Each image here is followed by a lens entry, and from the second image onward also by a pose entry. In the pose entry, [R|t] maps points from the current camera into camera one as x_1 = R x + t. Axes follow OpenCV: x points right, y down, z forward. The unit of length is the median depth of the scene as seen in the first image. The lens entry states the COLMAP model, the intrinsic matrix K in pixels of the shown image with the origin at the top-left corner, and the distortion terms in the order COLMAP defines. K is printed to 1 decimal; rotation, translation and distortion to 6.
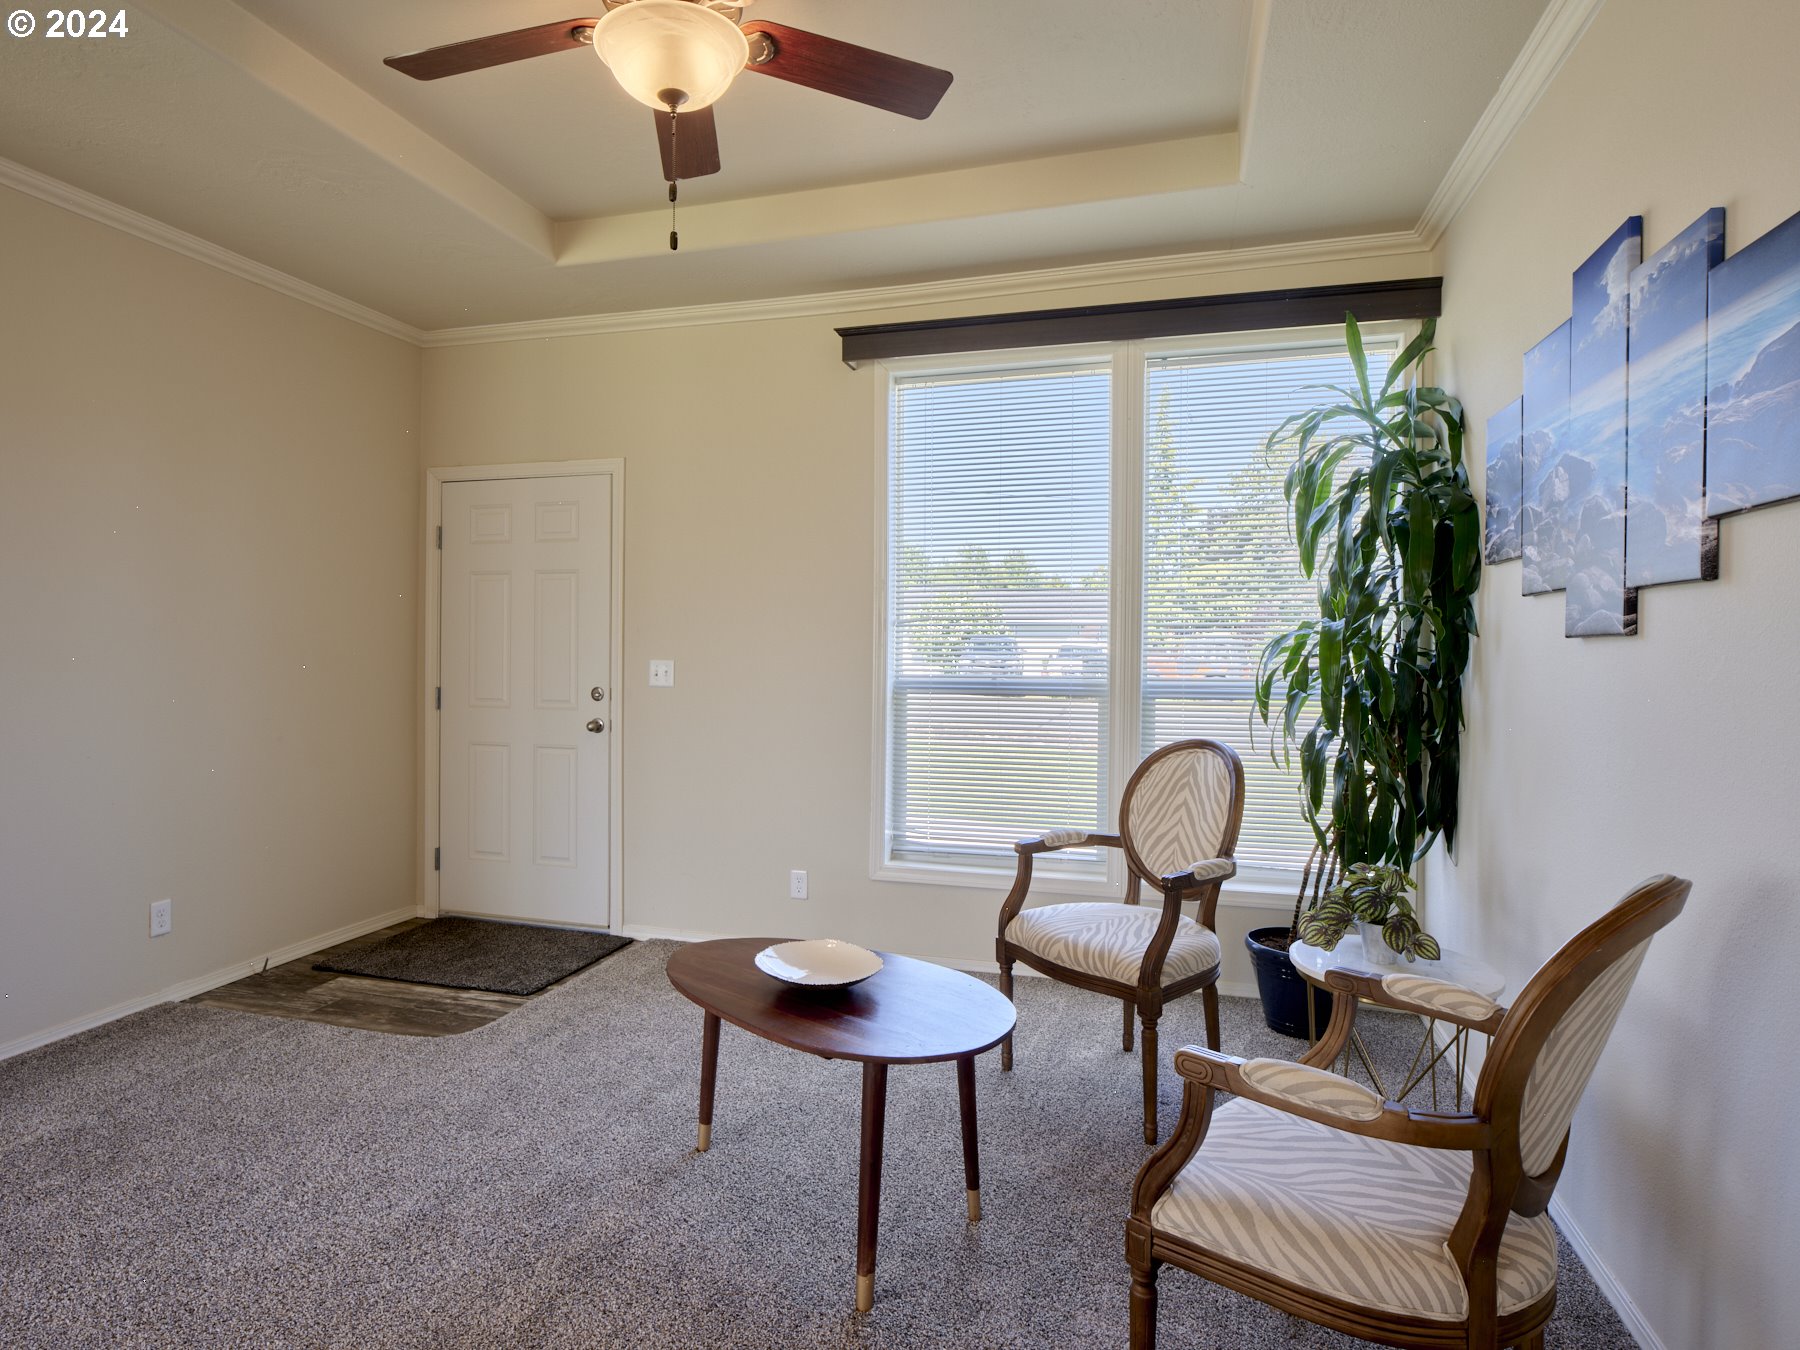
lens RADIAL K [[1006.1, 0, 875.9], [0, 1006.1, 645.1], [0, 0, 1]] dist [0.000407, 0.000476]
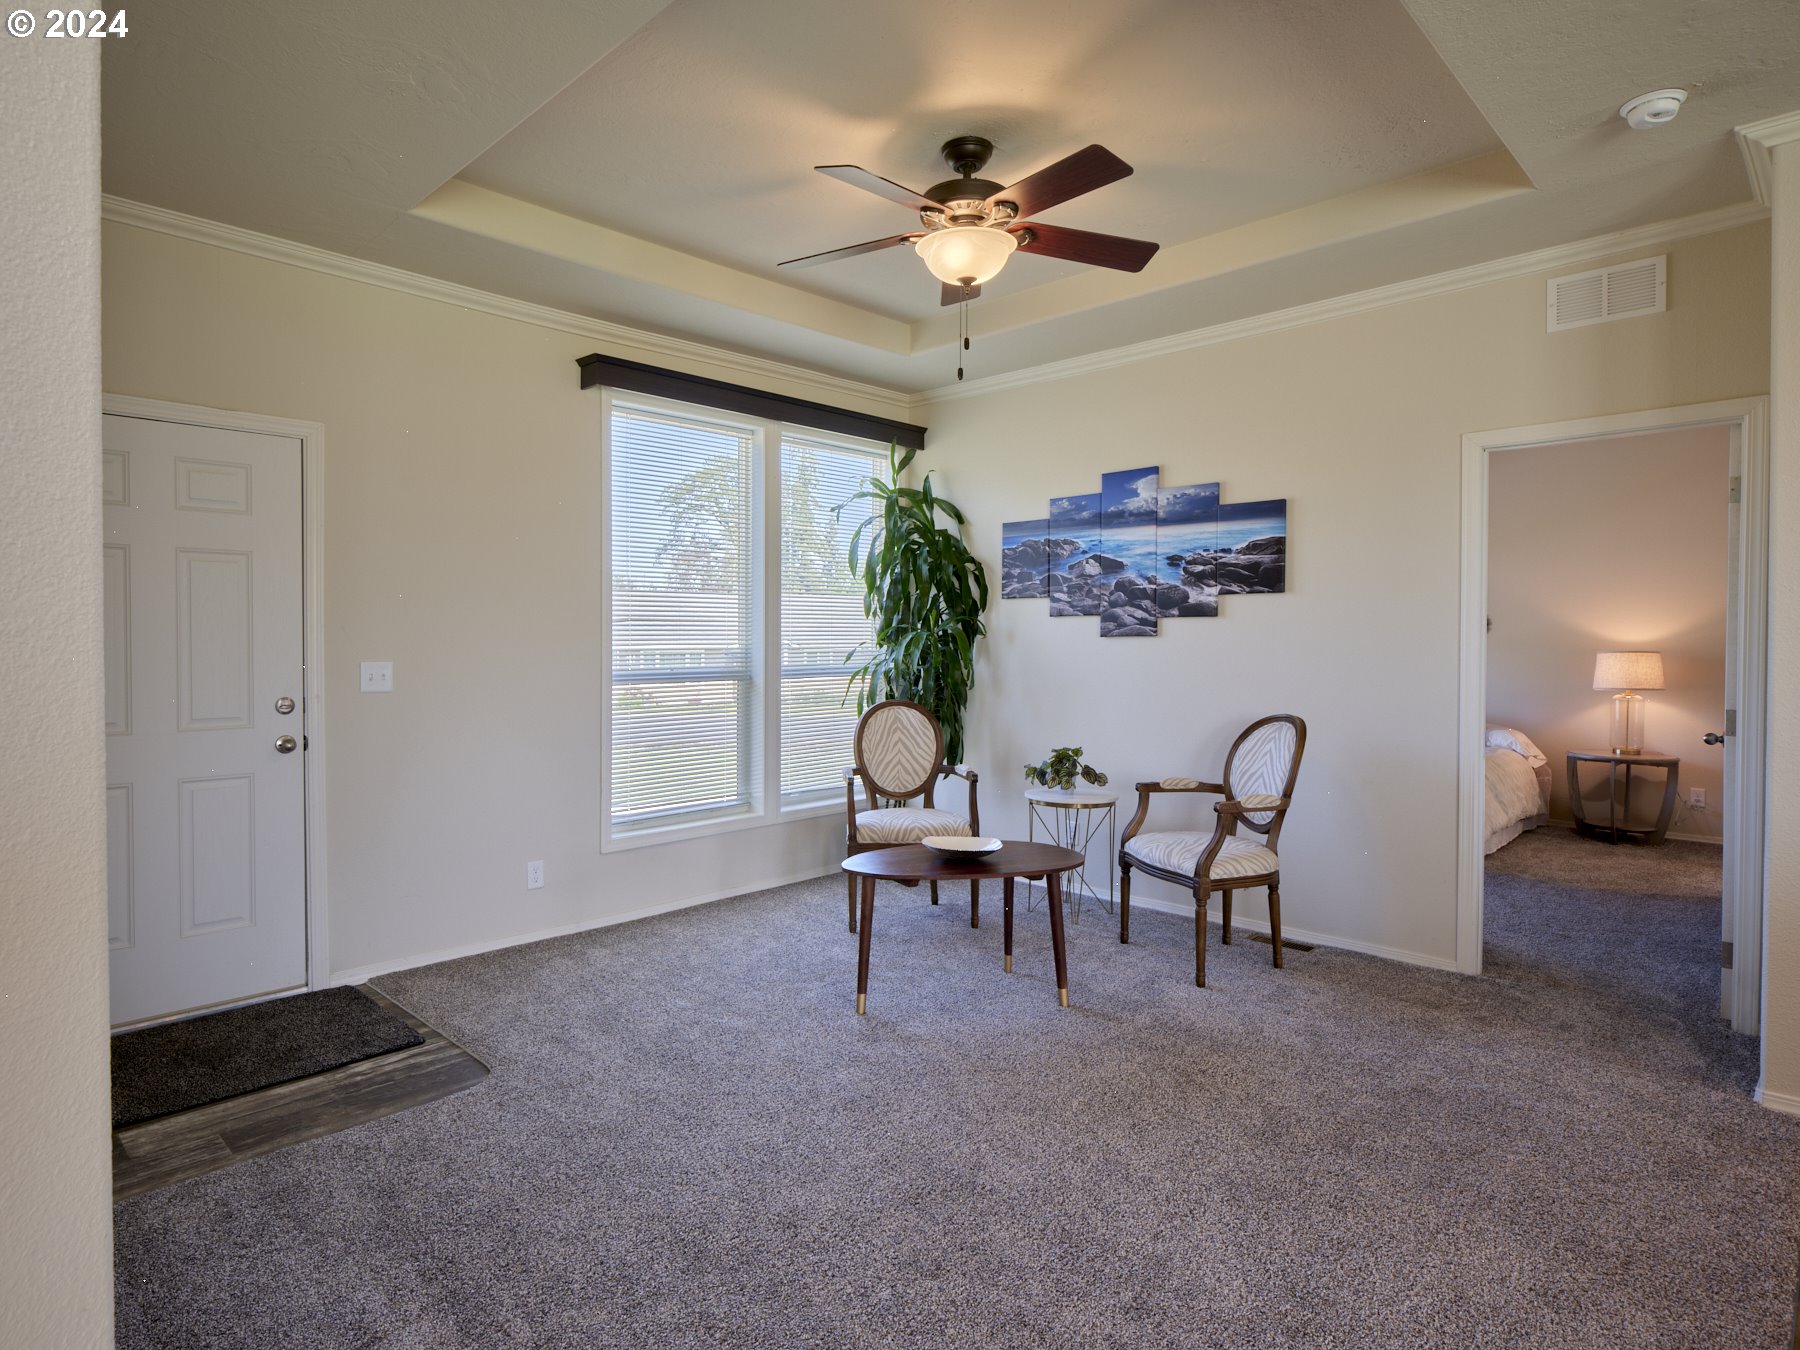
lens RADIAL K [[1001.0, 0, 872.4], [0, 1001.0, 657.8], [0, 0, 1]] dist [-0.004308, 0.000557]
pose [[0.473639, -0.022026, 0.880443, -0.887269], [0.004621, 0.999736, 0.022524, -0.007646], [-0.880707, -0.006600, 0.473616, 0.228926]]
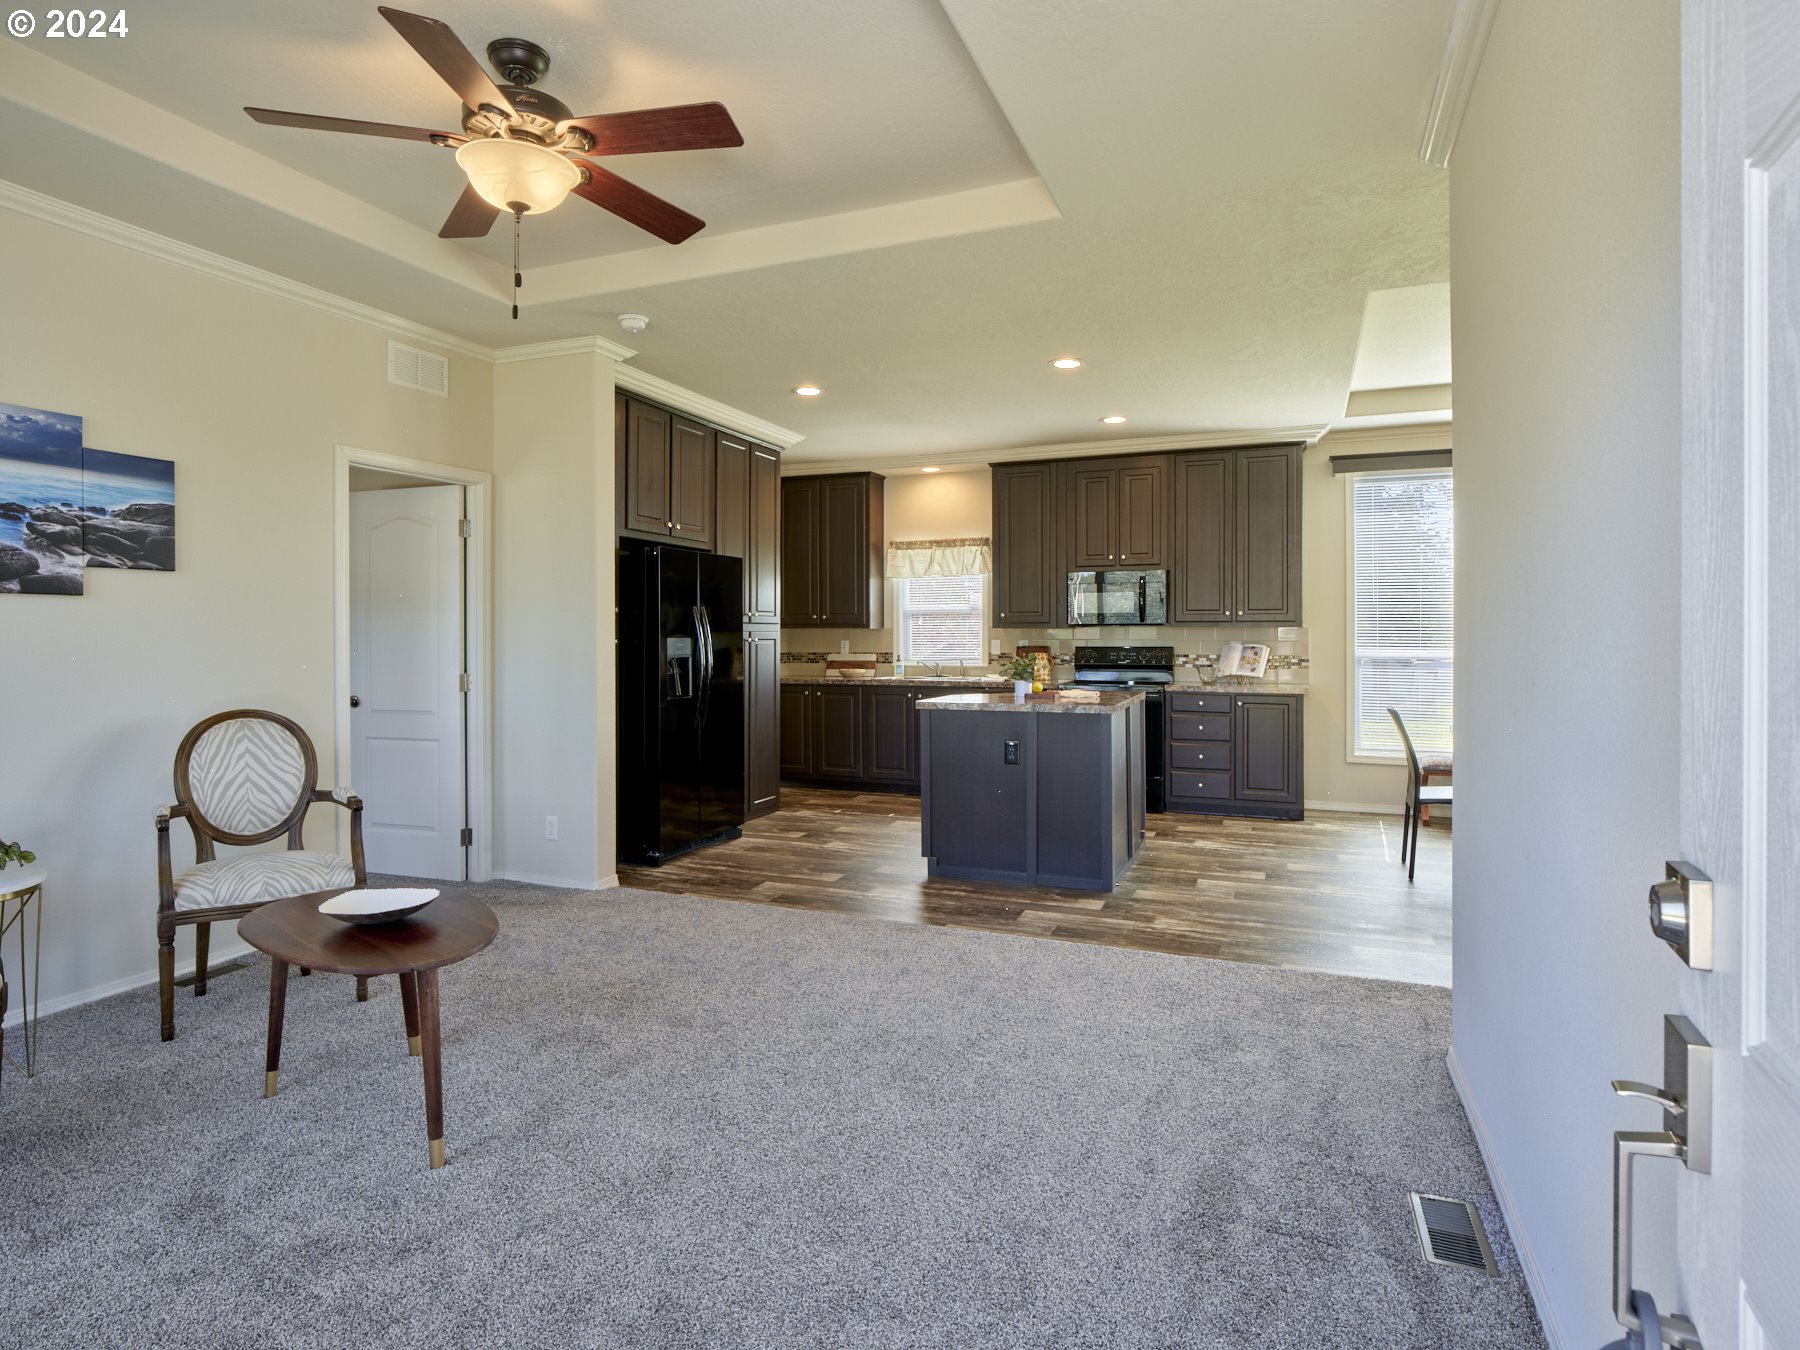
lens RADIAL K [[994.3, 0, 869.6], [0, 994.3, 620.3], [0, 0, 1]] dist [-0.001708, -0.000357]
pose [[-0.993095, -0.004105, 0.117244, -0.445597], [-0.004913, 0.999966, -0.006601, -0.003519], [-0.117213, -0.007131, -0.993081, 1.229516]]
